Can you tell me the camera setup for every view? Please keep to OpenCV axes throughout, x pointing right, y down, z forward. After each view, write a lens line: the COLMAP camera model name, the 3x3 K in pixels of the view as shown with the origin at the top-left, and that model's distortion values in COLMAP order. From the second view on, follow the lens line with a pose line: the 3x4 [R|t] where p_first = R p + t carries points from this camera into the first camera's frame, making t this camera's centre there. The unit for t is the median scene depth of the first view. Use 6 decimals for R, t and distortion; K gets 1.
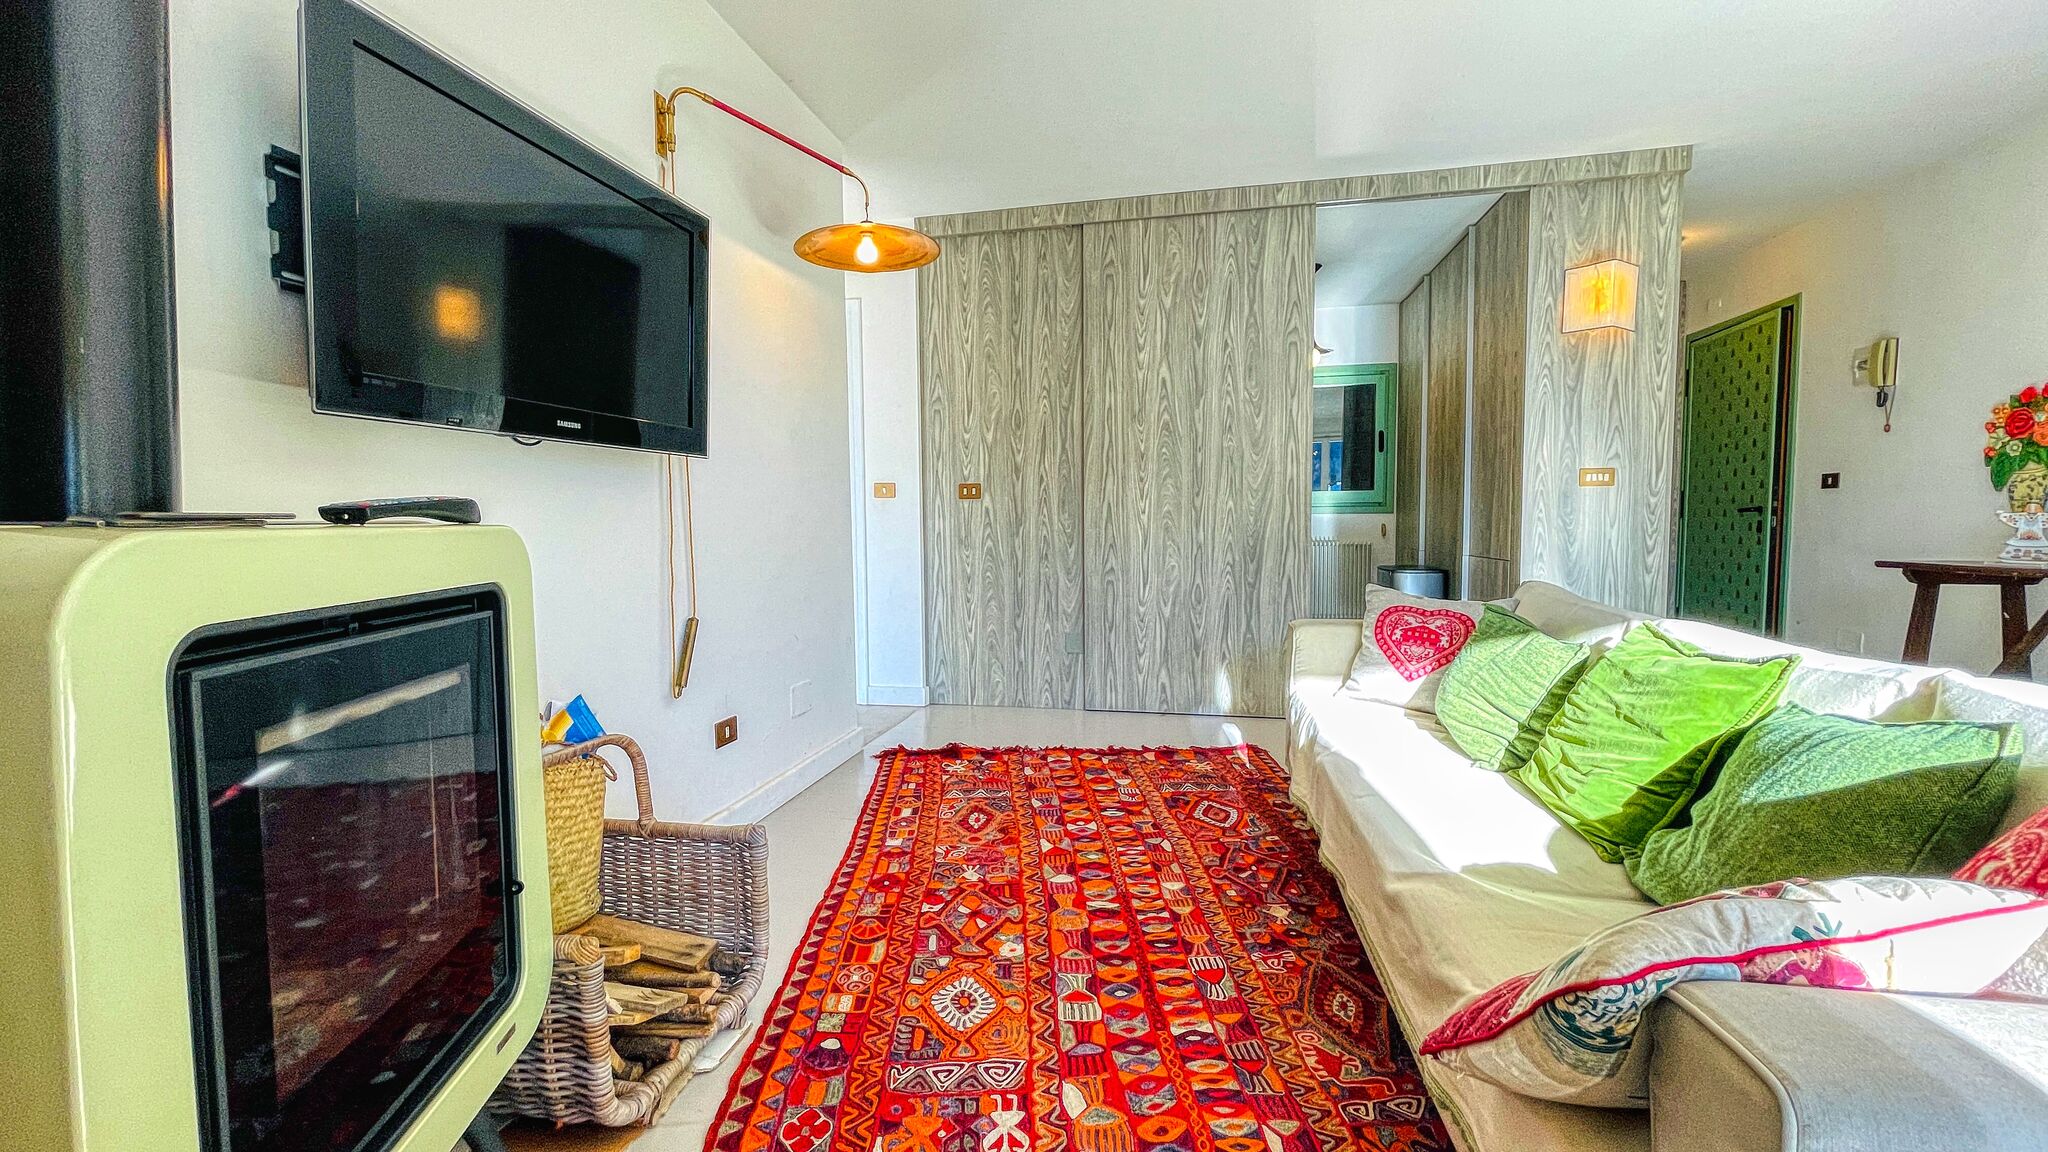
lens RADIAL K [[824.5, 0, 1022.2], [0, 824.5, 566.1], [0, 0, 1]] dist [-0.003739, 0.000035]
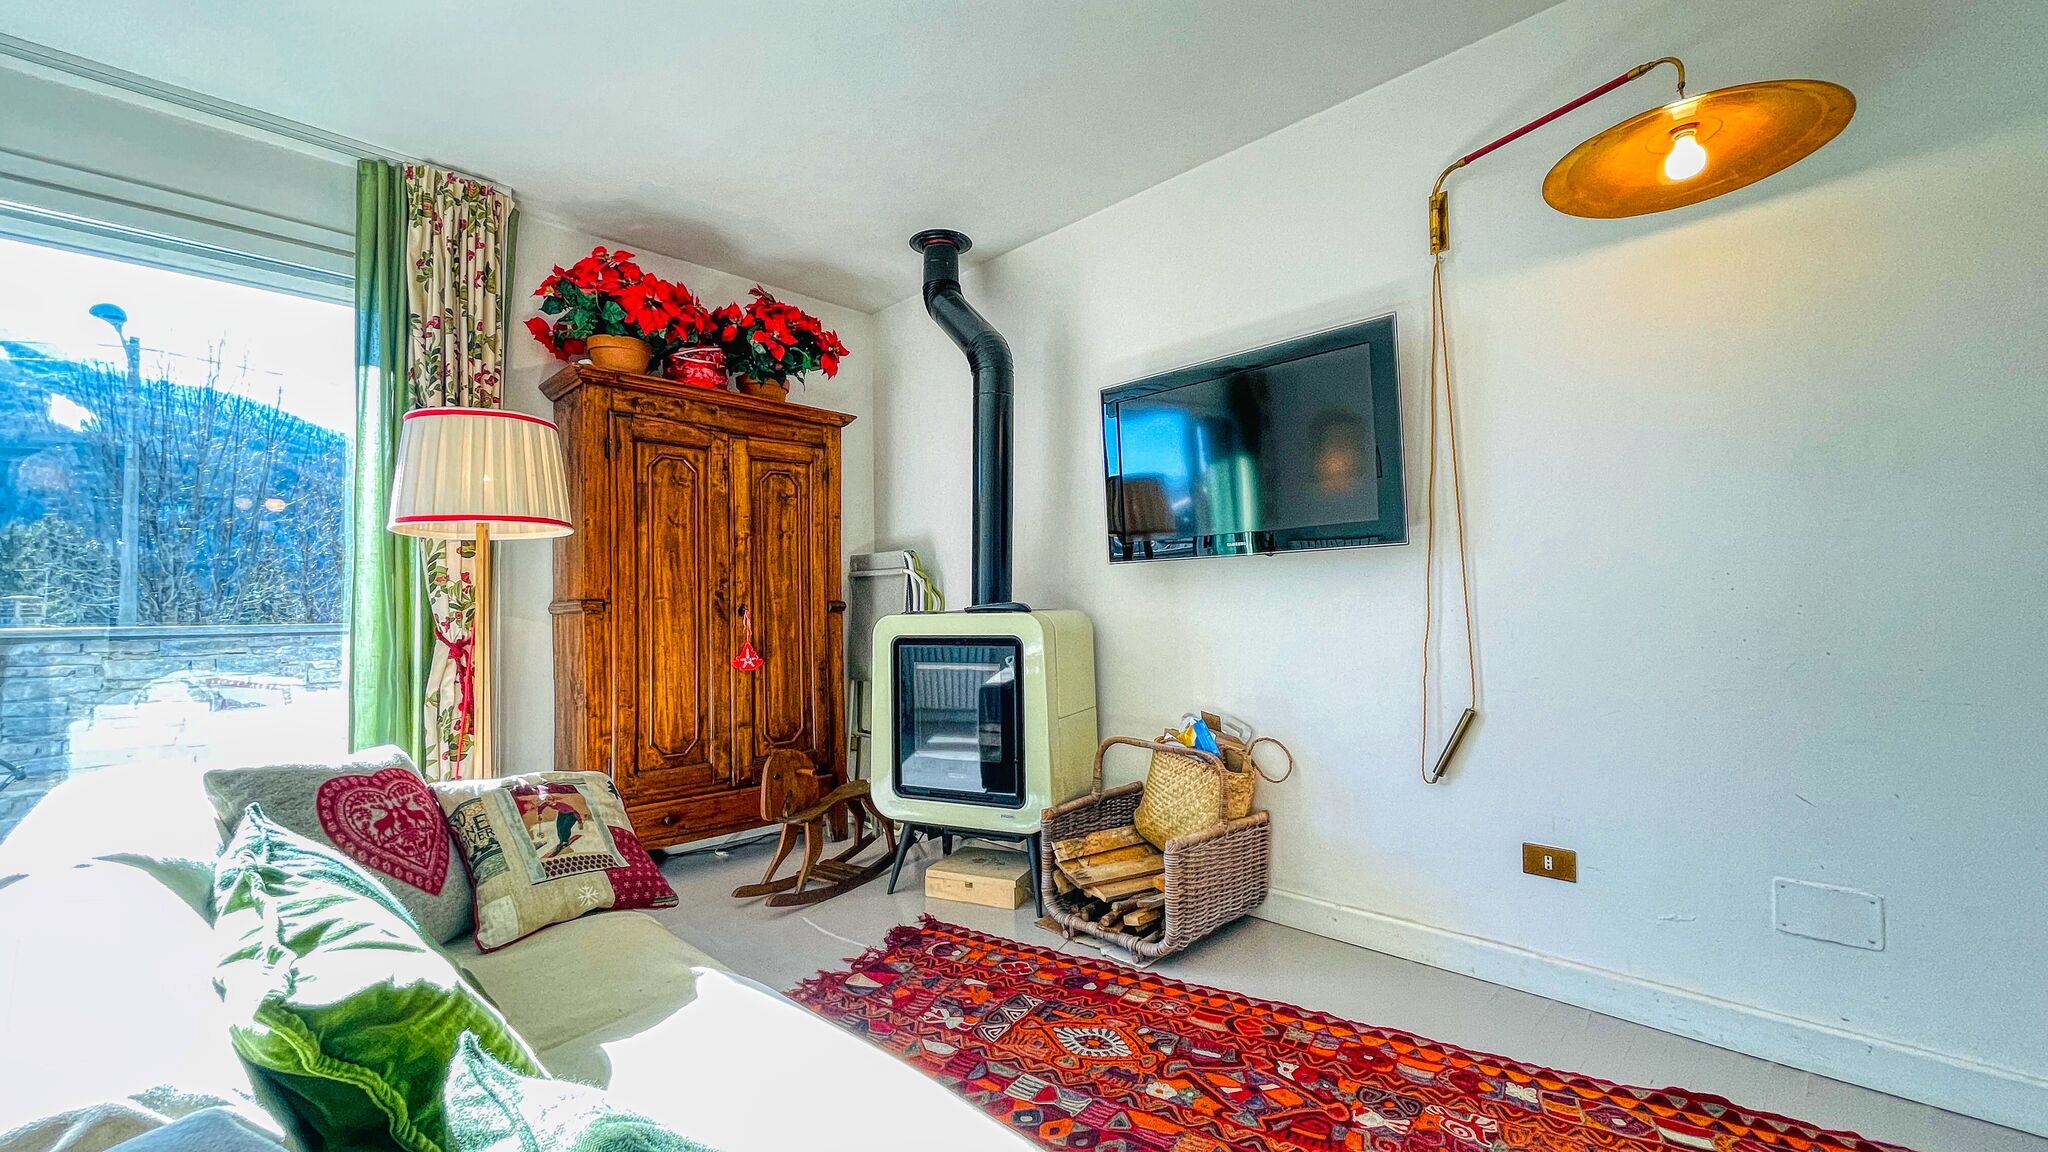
lens RADIAL K [[824.5, 0, 1019.0], [0, 824.5, 575.7], [0, 0, 1]] dist [-0.003739, 0.000035]
pose [[-0.547276, -0.016264, -0.836794, 0.748436], [-0.026978, 0.999634, -0.001786, -0.082139], [0.836517, 0.021598, -0.547515, 1.212812]]
